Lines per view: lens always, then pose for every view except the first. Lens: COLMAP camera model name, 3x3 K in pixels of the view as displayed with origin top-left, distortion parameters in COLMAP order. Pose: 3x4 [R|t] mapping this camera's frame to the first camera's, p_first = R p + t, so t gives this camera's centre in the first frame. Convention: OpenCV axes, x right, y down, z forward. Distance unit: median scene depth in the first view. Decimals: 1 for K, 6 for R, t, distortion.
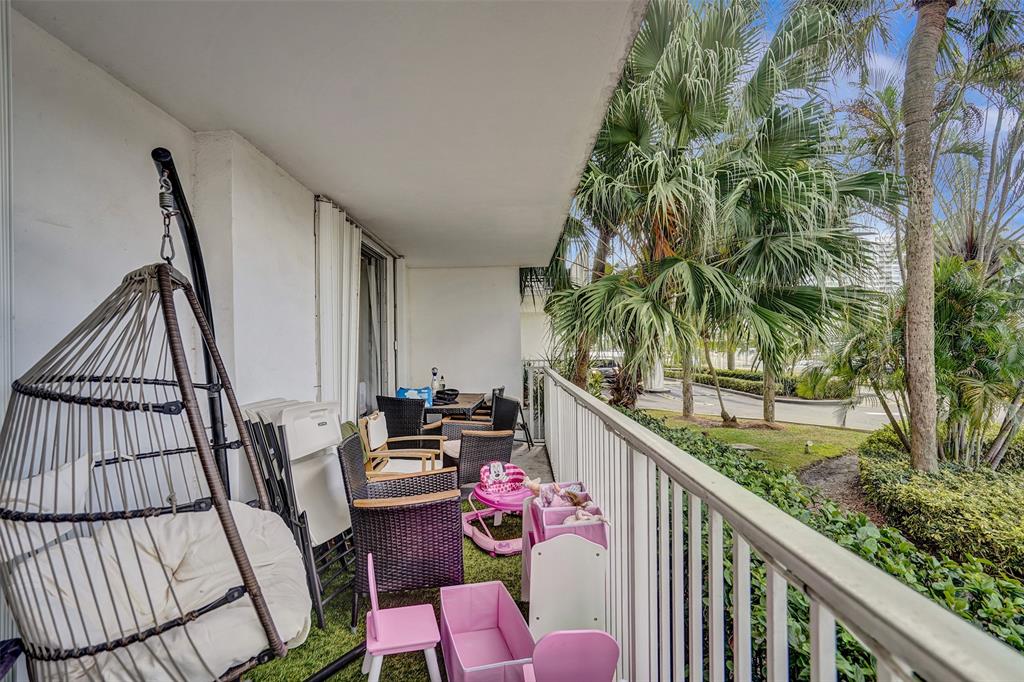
lens RADIAL K [[491.8, 0, 512.5], [0, 491.8, 348.0], [0, 0, 1]] dist [-0.035036, 0.017112]
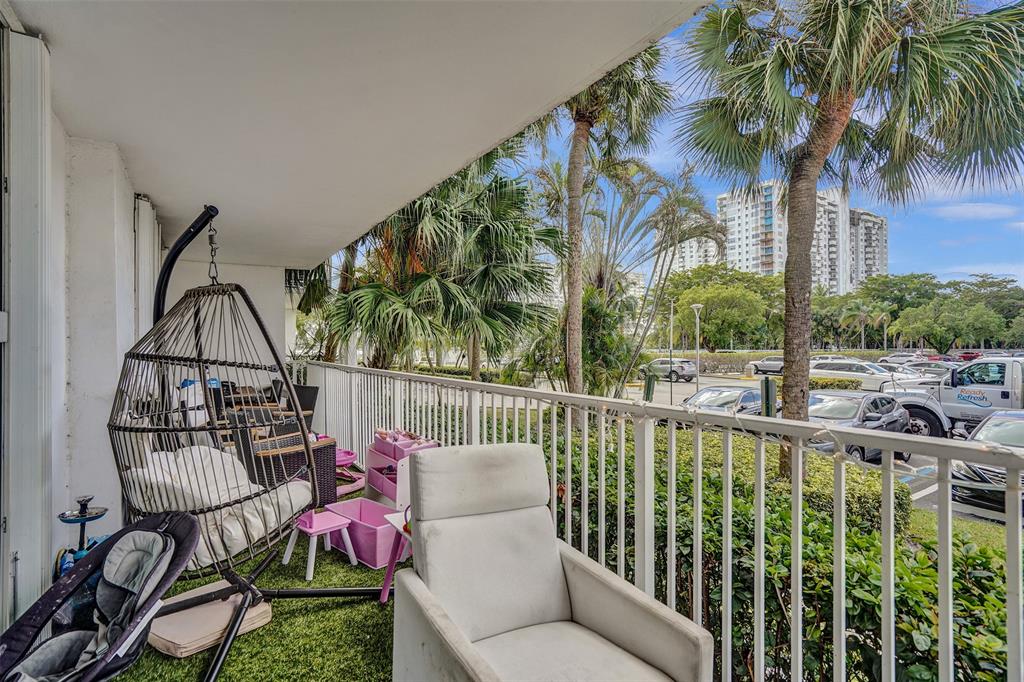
lens RADIAL K [[491.8, 0, 515.1], [0, 491.8, 343.5], [0, 0, 1]] dist [-0.035036, 0.017112]
pose [[0.831757, 0.012574, 0.554998, -0.187086], [-0.008708, 0.999916, -0.009603, 0.007596], [-0.555072, 0.003154, 0.831796, -0.197766]]
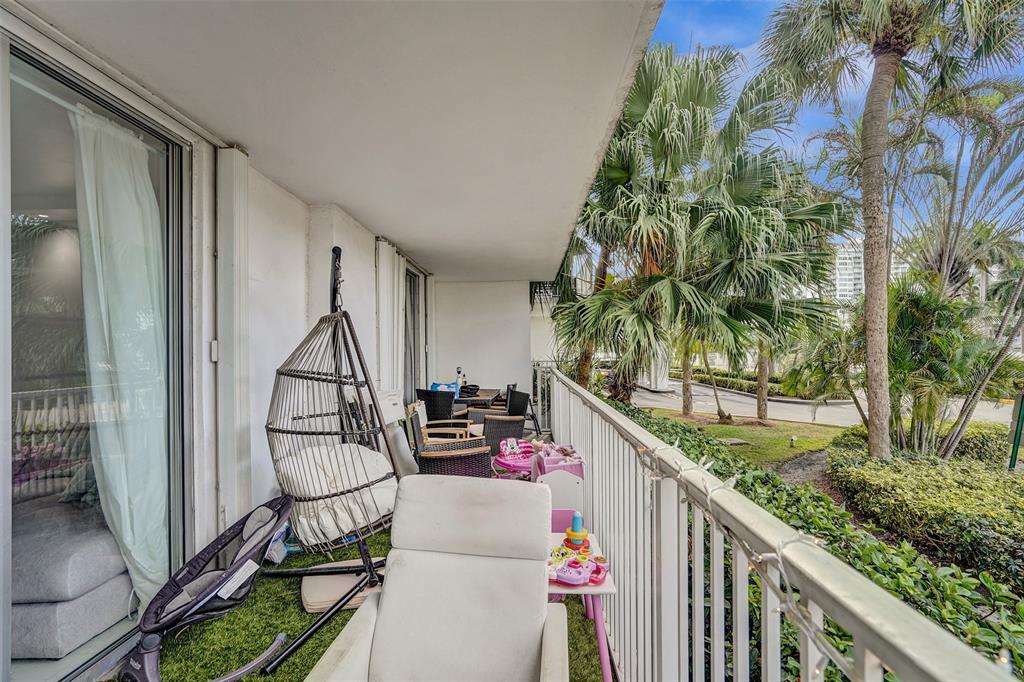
lens RADIAL K [[491.8, 0, 510.3], [0, 491.8, 347.4], [0, 0, 1]] dist [-0.035036, 0.017112]
pose [[0.999717, 0.002822, -0.023630, -0.003570], [-0.002881, 0.999993, -0.002471, -0.005451], [0.023623, 0.002538, 0.999718, -0.206500]]
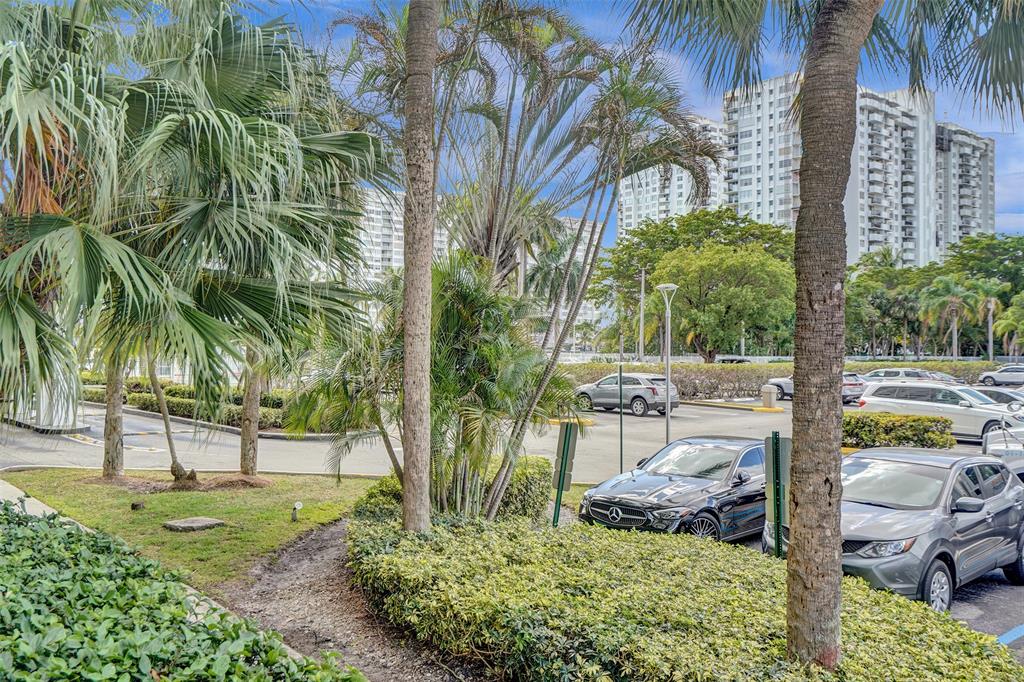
lens RADIAL K [[867.4, 0, 510.1], [0, 867.4, 313.0], [0, 0, 1]] dist [0.051615, 0.011344]
pose [[0.737175, 0.043020, 0.674331, 0.029771], [-0.020029, 0.998924, -0.041832, -0.037771], [-0.675405, 0.017332, 0.737243, -0.128102]]
